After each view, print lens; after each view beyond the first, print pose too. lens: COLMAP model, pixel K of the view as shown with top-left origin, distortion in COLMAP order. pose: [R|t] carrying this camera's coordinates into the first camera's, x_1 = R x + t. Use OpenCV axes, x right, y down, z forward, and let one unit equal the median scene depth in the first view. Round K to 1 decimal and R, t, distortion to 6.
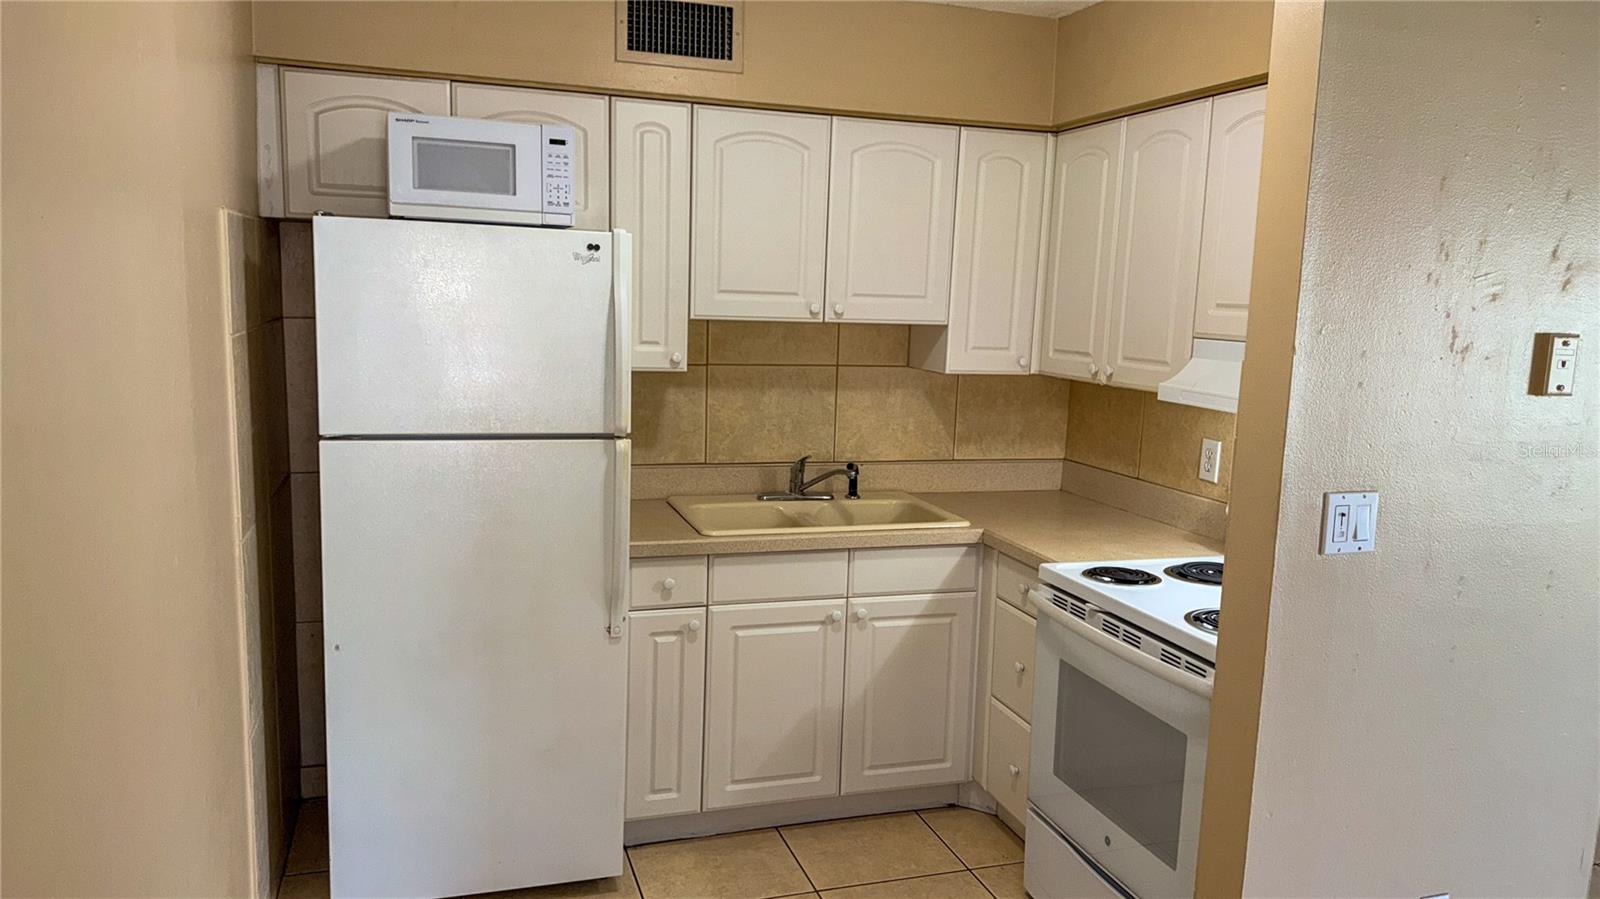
lens RADIAL K [[1139.2, 0, 798.7], [0, 1139.2, 448.5], [0, 0, 1]] dist [0.076428, -0.093087]
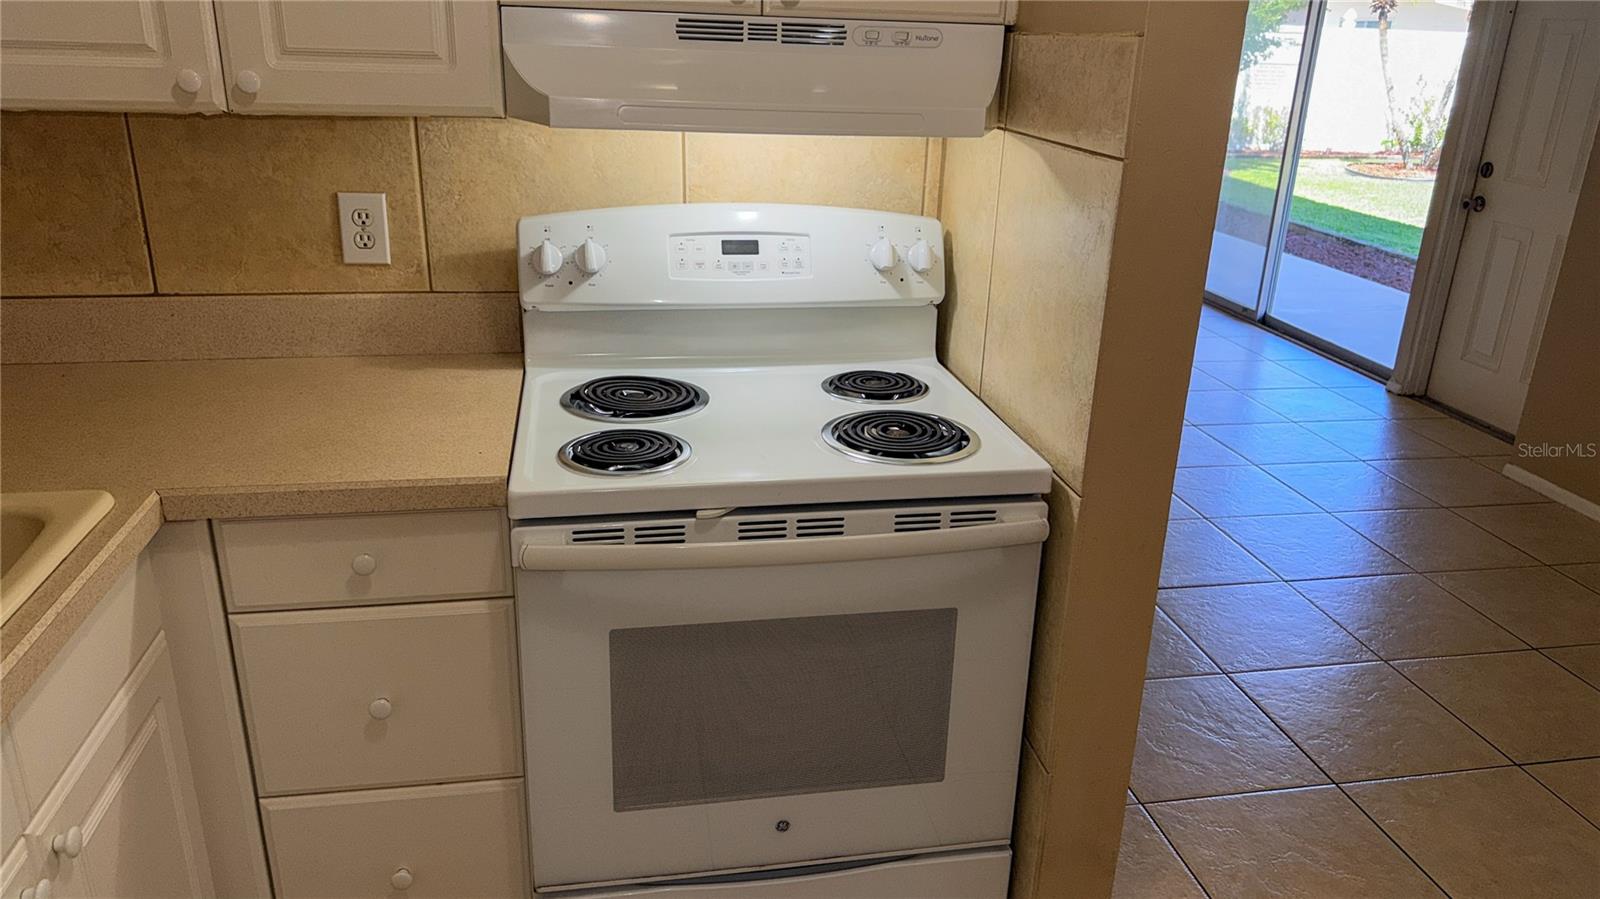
lens RADIAL K [[1139.2, 0, 832.2], [0, 1139.2, 447.6], [0, 0, 1]] dist [0.076428, -0.093087]
pose [[0.120870, -0.371314, 0.920607, -0.208179], [0.108304, 0.926802, 0.359593, -0.075940], [-0.986742, 0.056242, 0.152237, 0.716648]]
